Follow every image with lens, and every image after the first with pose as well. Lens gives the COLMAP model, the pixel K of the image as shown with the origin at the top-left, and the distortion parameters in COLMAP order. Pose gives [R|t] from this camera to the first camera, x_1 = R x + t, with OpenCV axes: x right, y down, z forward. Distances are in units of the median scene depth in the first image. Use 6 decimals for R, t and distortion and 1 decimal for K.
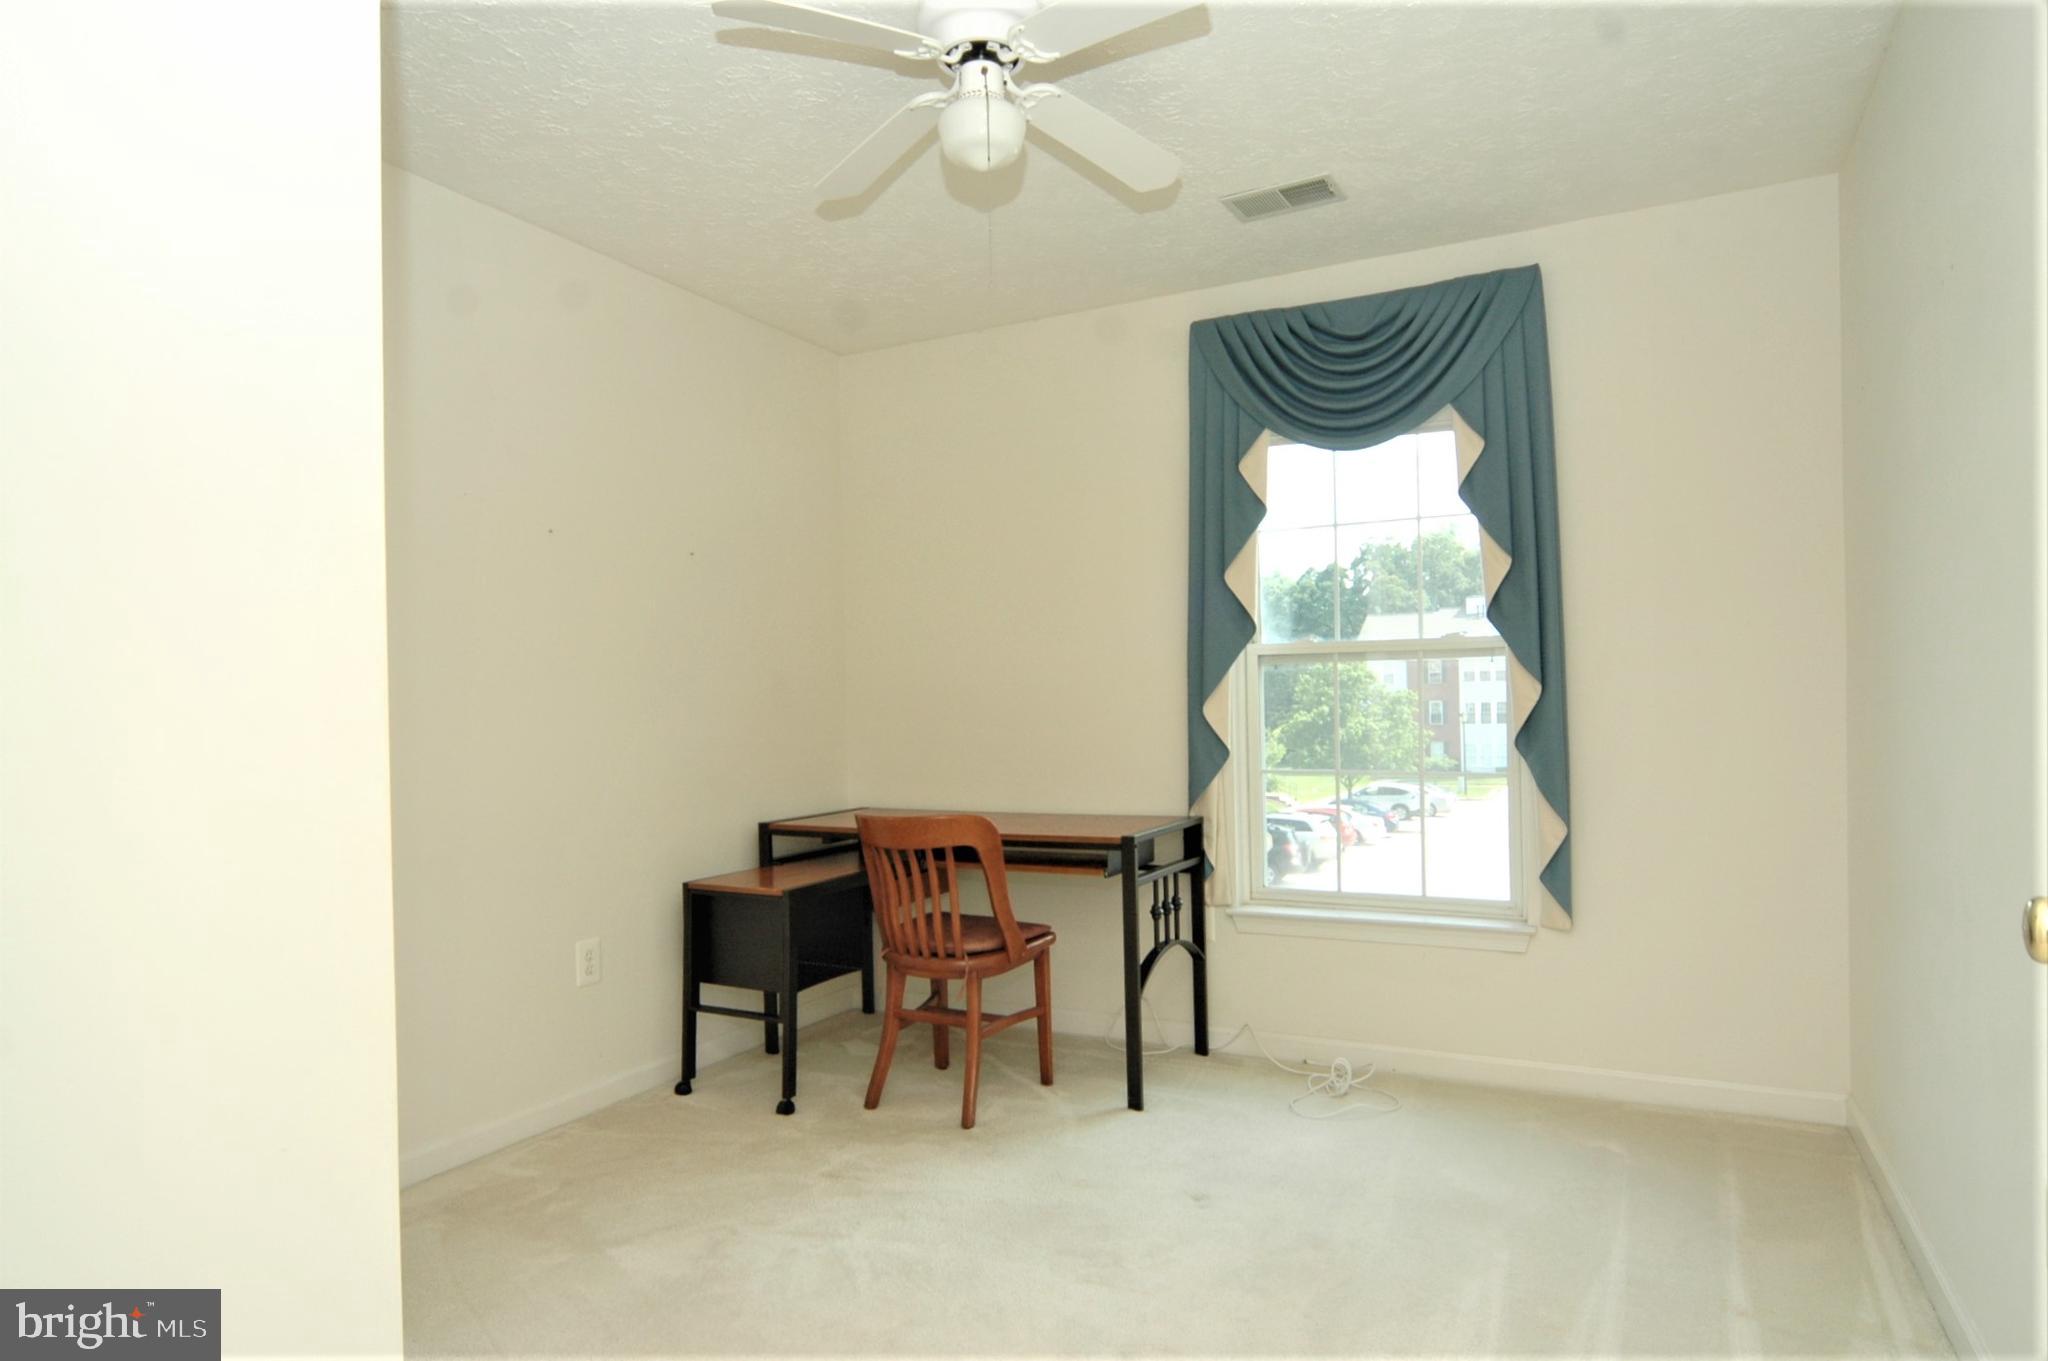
lens RADIAL K [[1154.2, 0, 1021.0], [0, 1154.2, 705.2], [0, 0, 1]] dist [-0.009159, 0.000524]
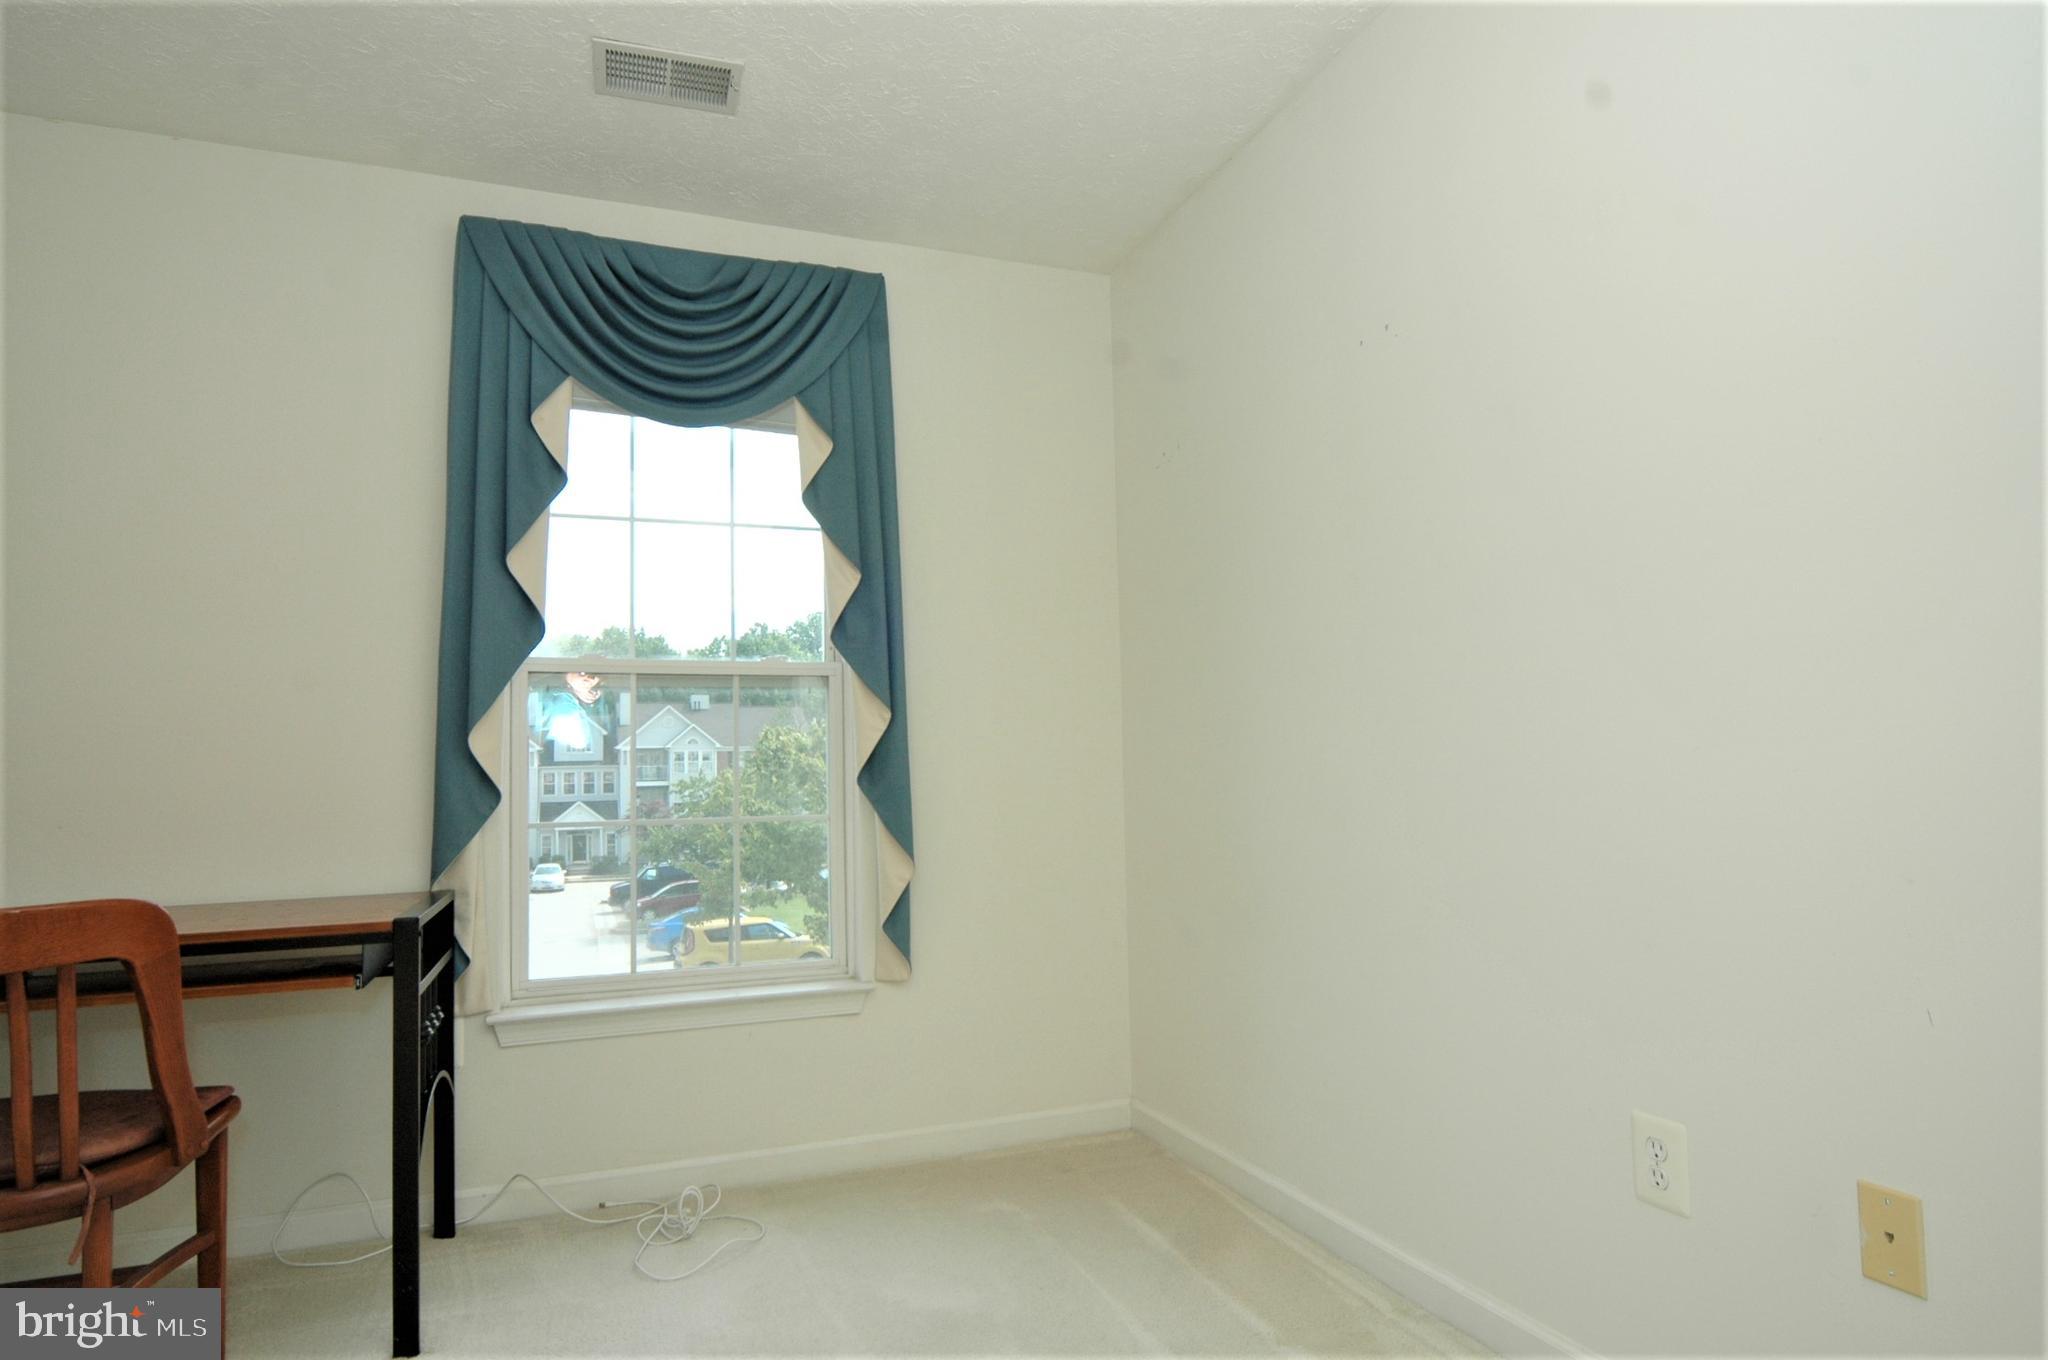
lens RADIAL K [[1138.1, 0, 1024.3], [0, 1138.1, 699.0], [0, 0, 1]] dist [-0.000366, -0.002158]
pose [[0.677631, 0.051266, 0.733613, -0.143438], [0.010828, 0.996764, -0.079657, 0.043728], [-0.735322, 0.061921, 0.674883, 0.296135]]
